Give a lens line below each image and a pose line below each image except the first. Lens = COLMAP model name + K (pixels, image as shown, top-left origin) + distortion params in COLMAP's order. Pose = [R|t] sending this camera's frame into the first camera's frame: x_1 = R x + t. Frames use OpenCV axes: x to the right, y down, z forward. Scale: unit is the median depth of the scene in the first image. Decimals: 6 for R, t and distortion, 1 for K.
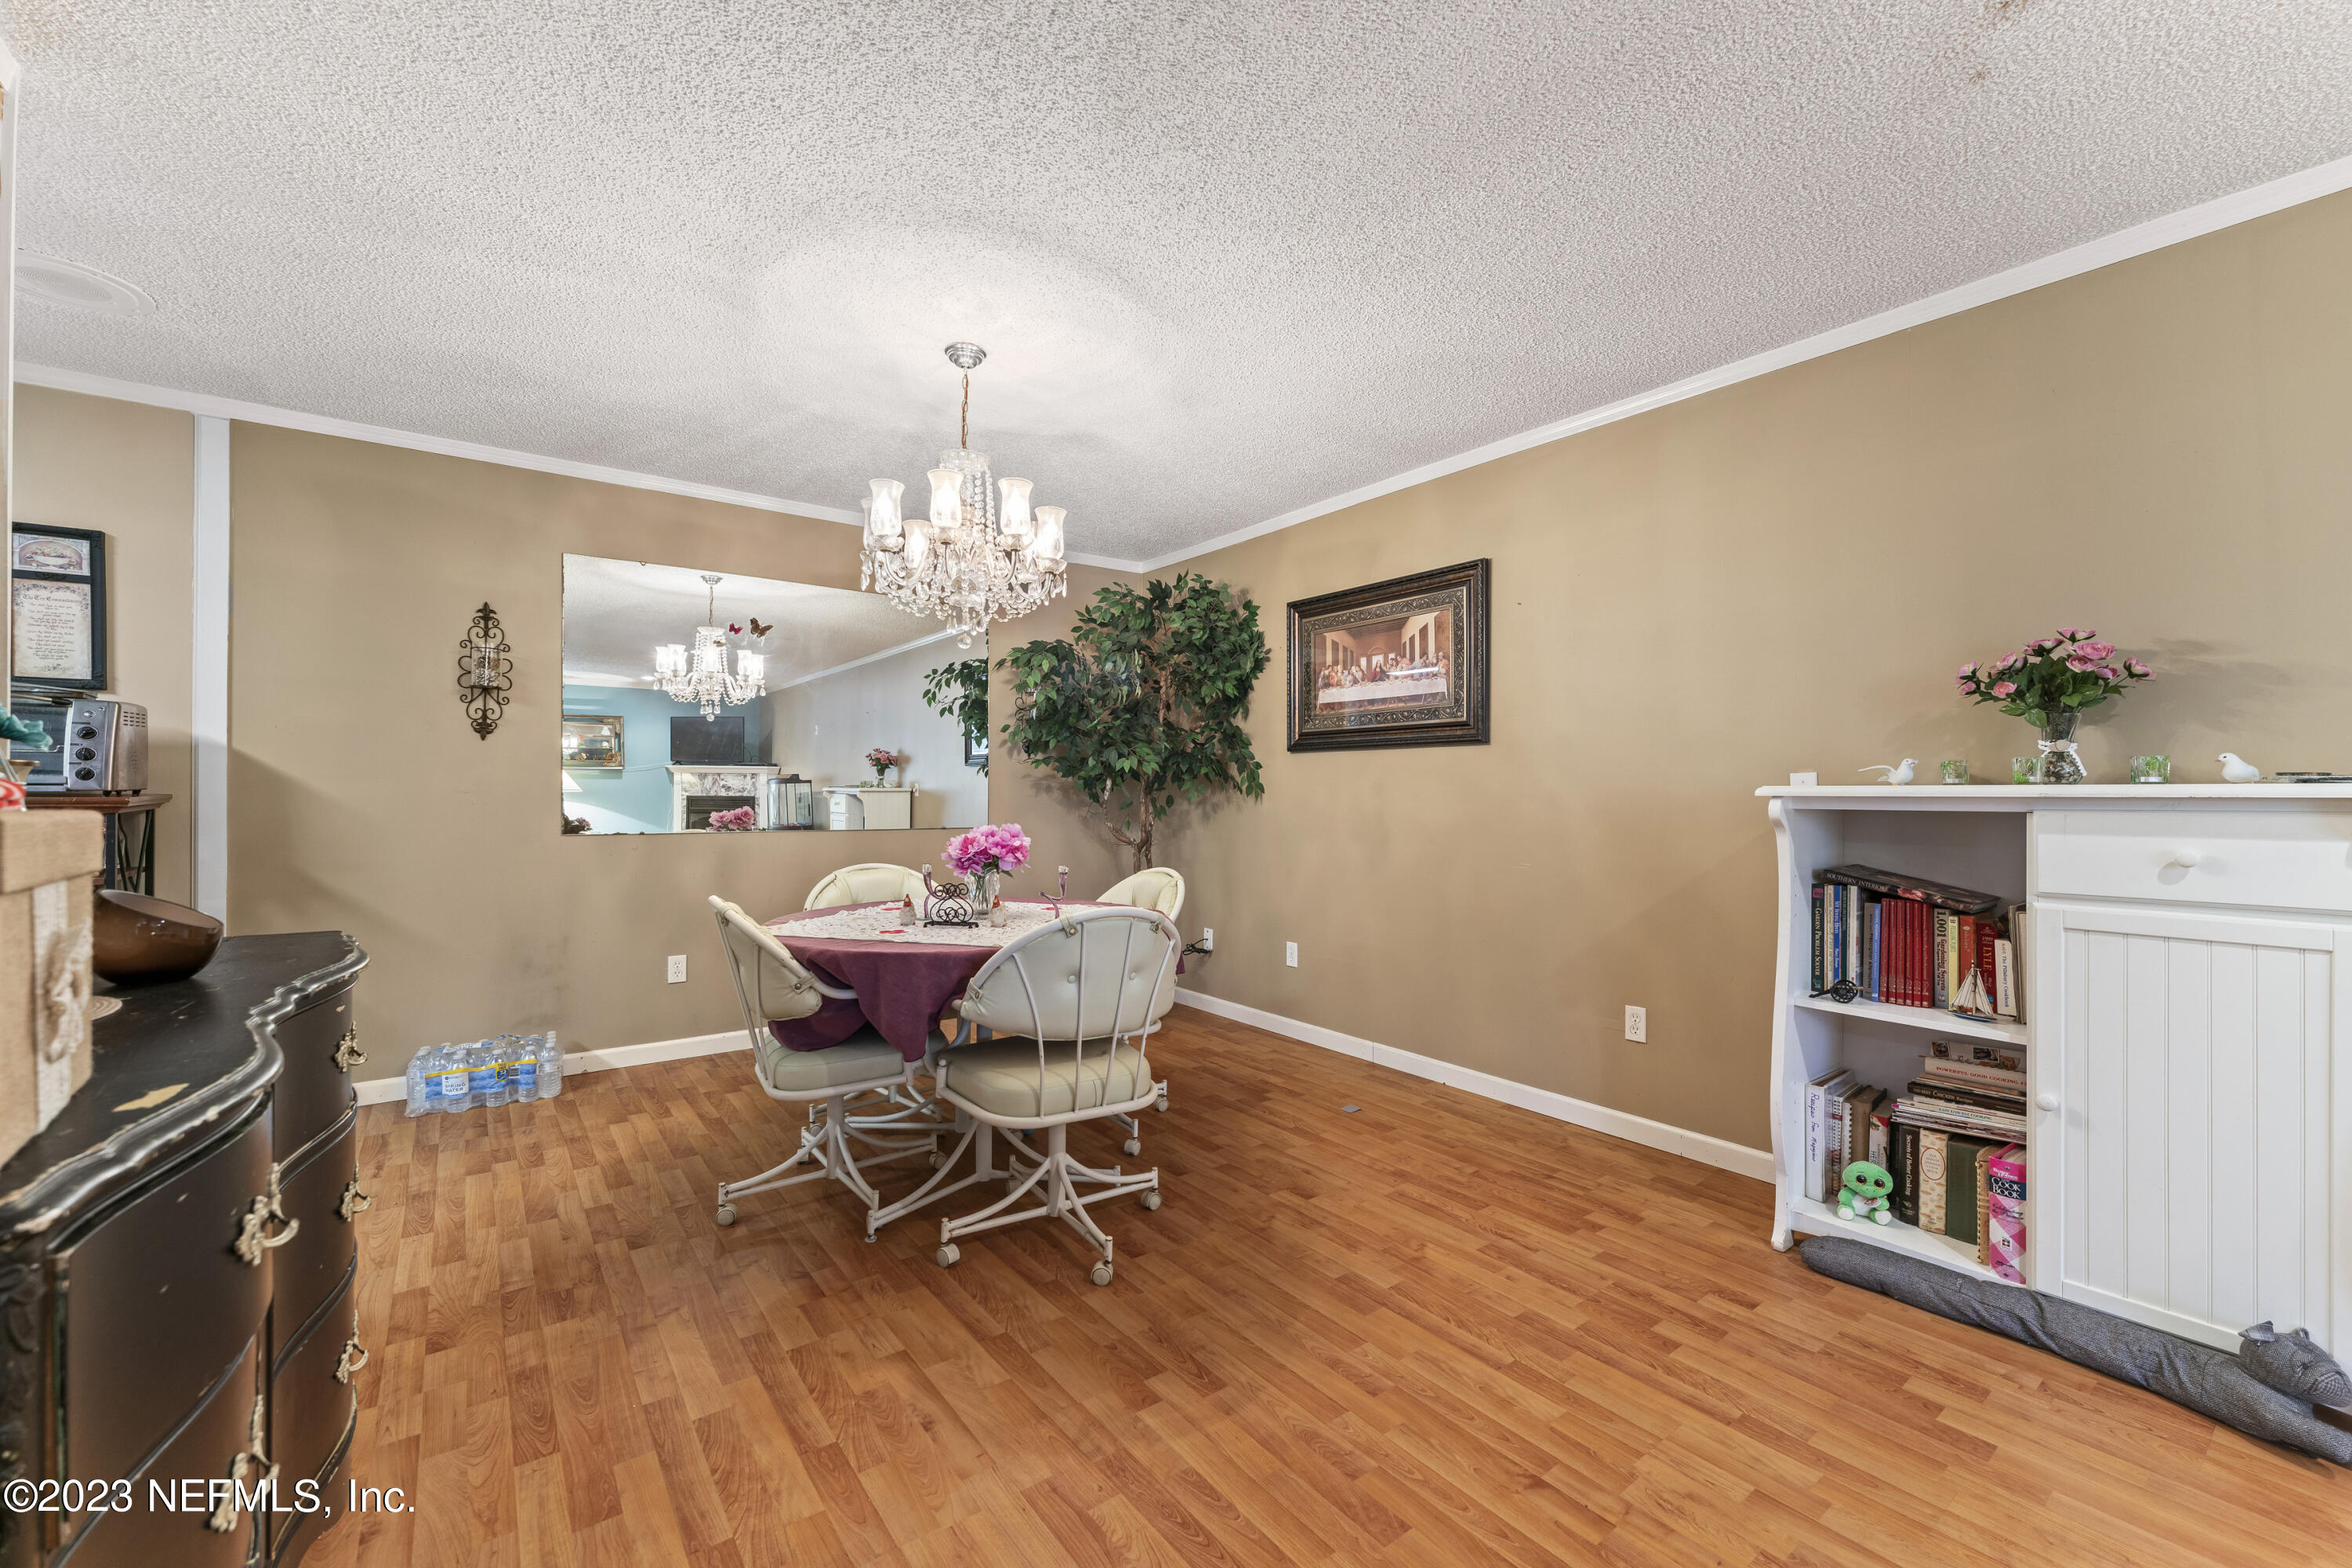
lens RADIAL K [[940.6, 0, 1185.1], [0, 940.6, 798.2], [0, 0, 1]] dist [0.000270, 0.001423]
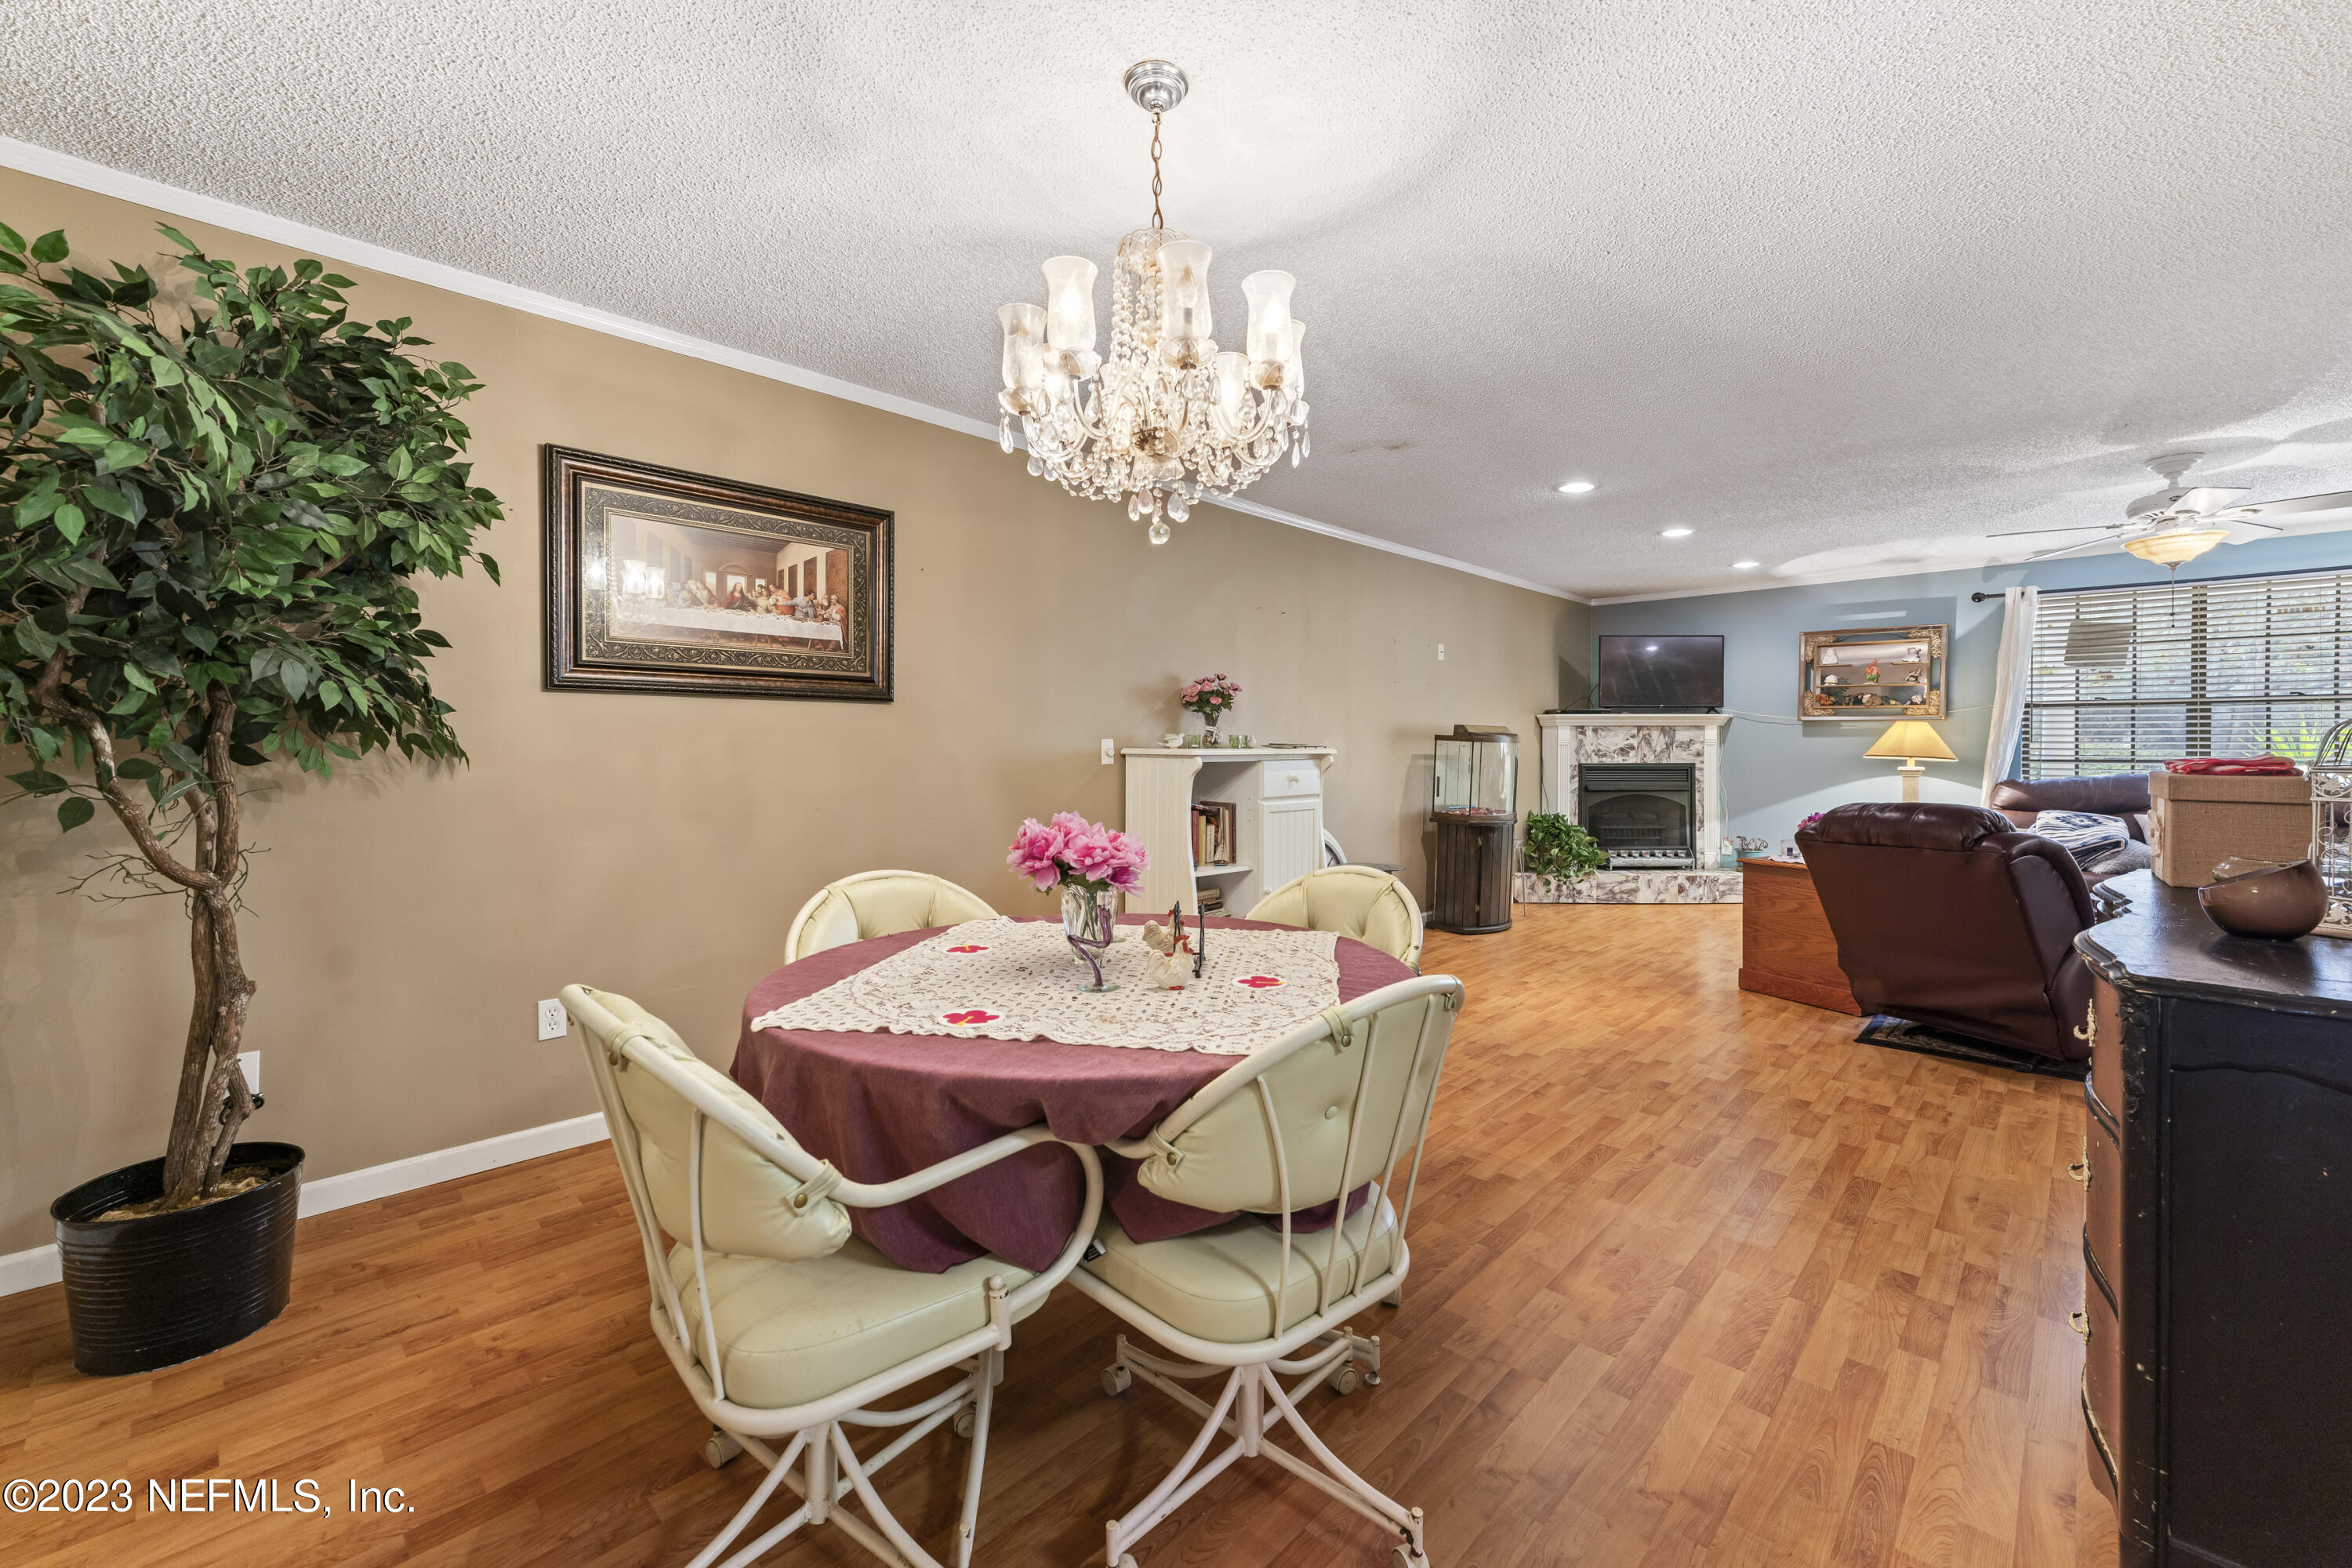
lens RADIAL K [[940.6, 0, 1194.4], [0, 940.6, 762.7], [0, 0, 1]] dist [0.000270, 0.001423]
pose [[-0.159124, -0.020816, 0.987039, -0.822692], [0.002178, 0.999768, 0.021435, -0.019971], [-0.987256, 0.005561, -0.159042, 1.007996]]
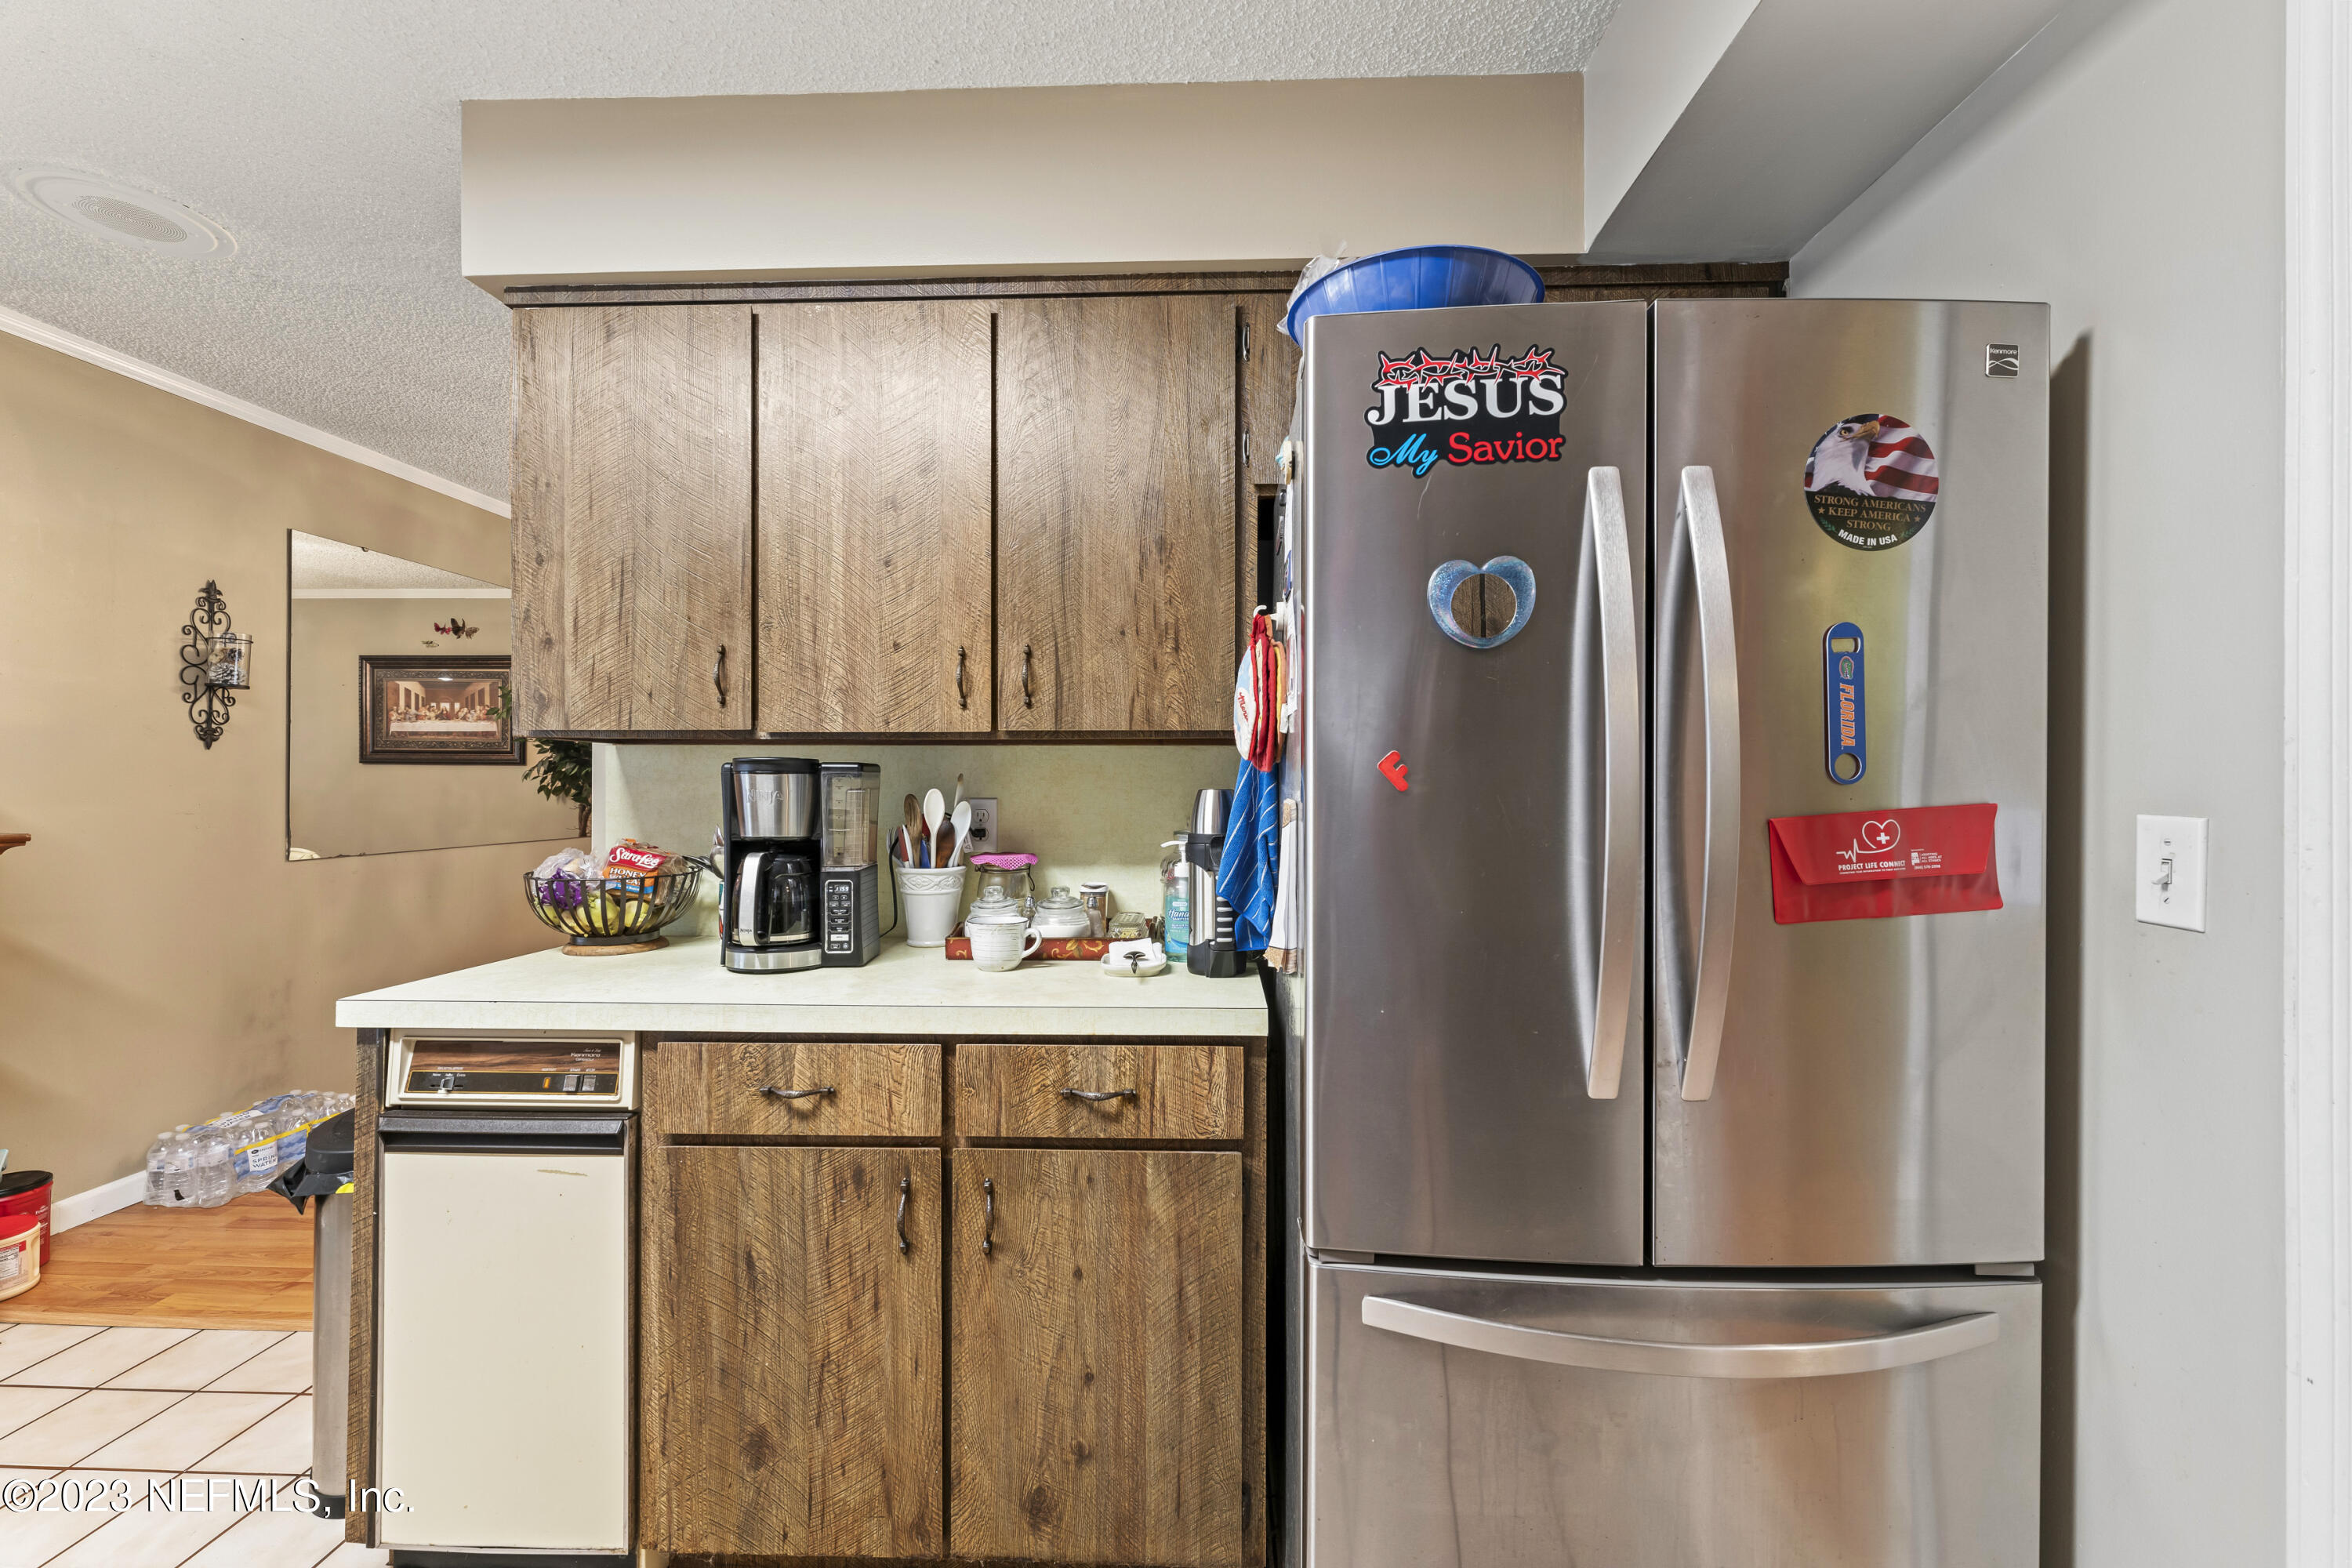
lens RADIAL K [[940.6, 0, 1169.8], [0, 940.6, 789.3], [0, 0, 1]] dist [0.000270, 0.001423]
pose [[0.630345, -0.005873, 0.776293, -1.030750], [0.000305, 0.999973, 0.007318, -0.039399], [-0.776315, -0.004376, 0.630330, -0.194913]]
